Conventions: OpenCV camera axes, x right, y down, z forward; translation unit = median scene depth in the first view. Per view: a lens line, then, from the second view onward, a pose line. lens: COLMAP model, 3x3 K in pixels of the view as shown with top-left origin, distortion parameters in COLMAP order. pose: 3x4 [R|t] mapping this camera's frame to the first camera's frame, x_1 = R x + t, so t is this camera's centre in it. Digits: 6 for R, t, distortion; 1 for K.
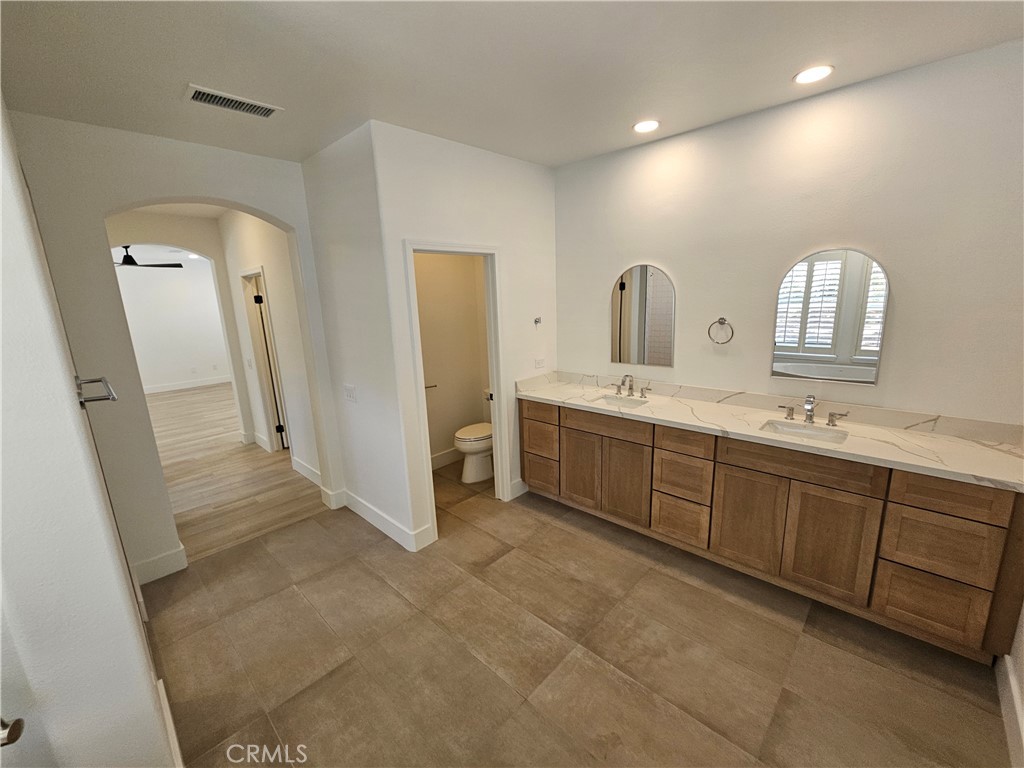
lens RADIAL K [[424.1, 0, 508.6], [0, 424.1, 387.3], [0, 0, 1]] dist [-0.004004, 0.001608]
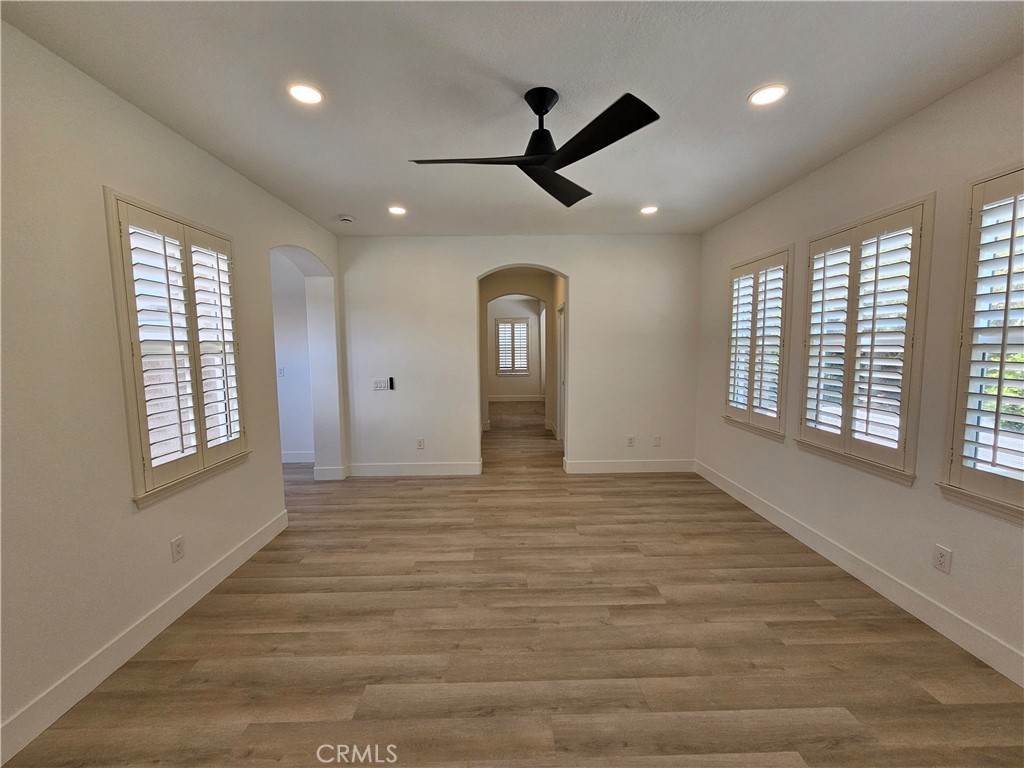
lens RADIAL K [[424.1, 0, 507.9], [0, 424.1, 384.8], [0, 0, 1]] dist [-0.004004, 0.001608]
pose [[-0.704950, -0.018076, 0.709026, -2.773339], [0.185860, 0.960033, 0.209266, -0.495945], [-0.684472, 0.279302, -0.673416, 3.216783]]
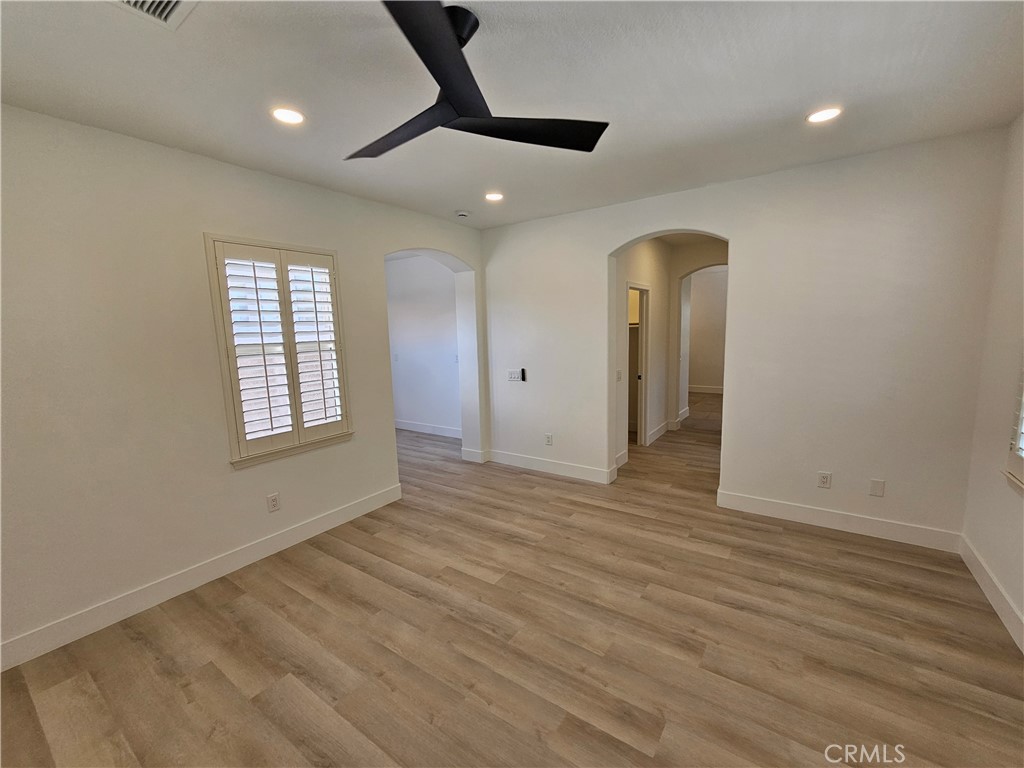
lens RADIAL K [[424.1, 0, 509.2], [0, 424.1, 383.8], [0, 0, 1]] dist [-0.004004, 0.001608]
pose [[-0.154913, -0.084198, 0.984334, -2.882451], [0.240659, 0.963131, 0.120259, -0.403590], [-0.958168, 0.255518, -0.128939, 2.612874]]
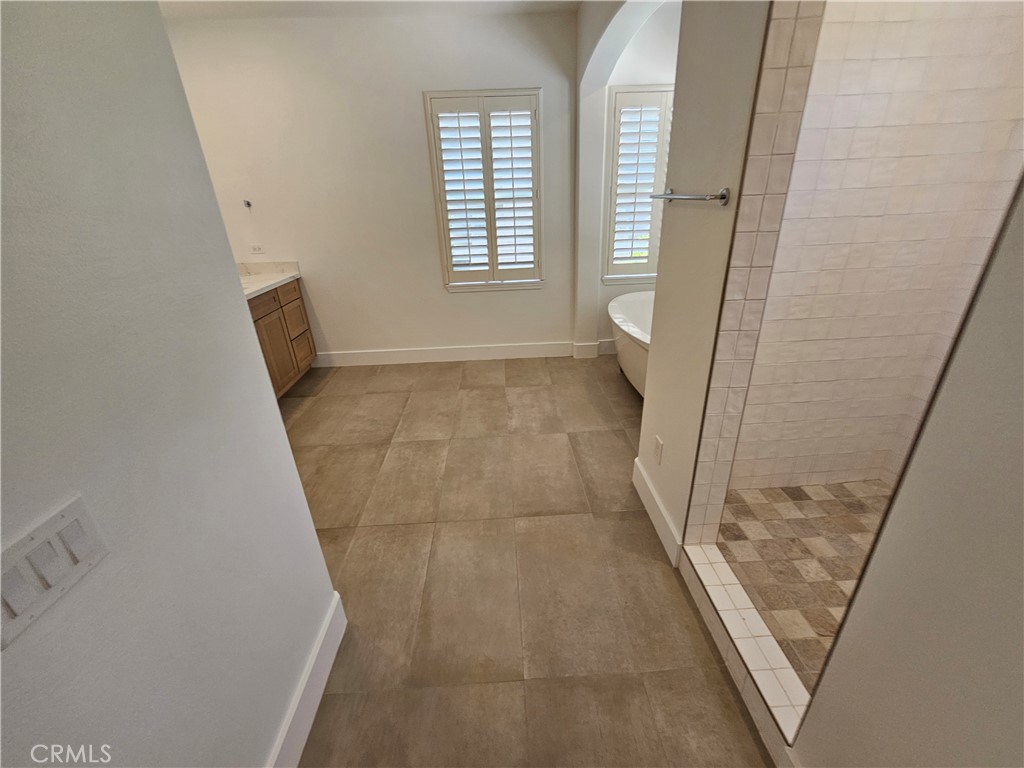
lens RADIAL K [[424.1, 0, 518.4], [0, 424.1, 385.9], [0, 0, 1]] dist [-0.004004, 0.001608]
pose [[-0.732318, -0.224420, 0.642920, -0.777960], [0.204107, 0.828386, 0.521648, -0.134577], [-0.649654, 0.513237, -0.560837, 1.134806]]
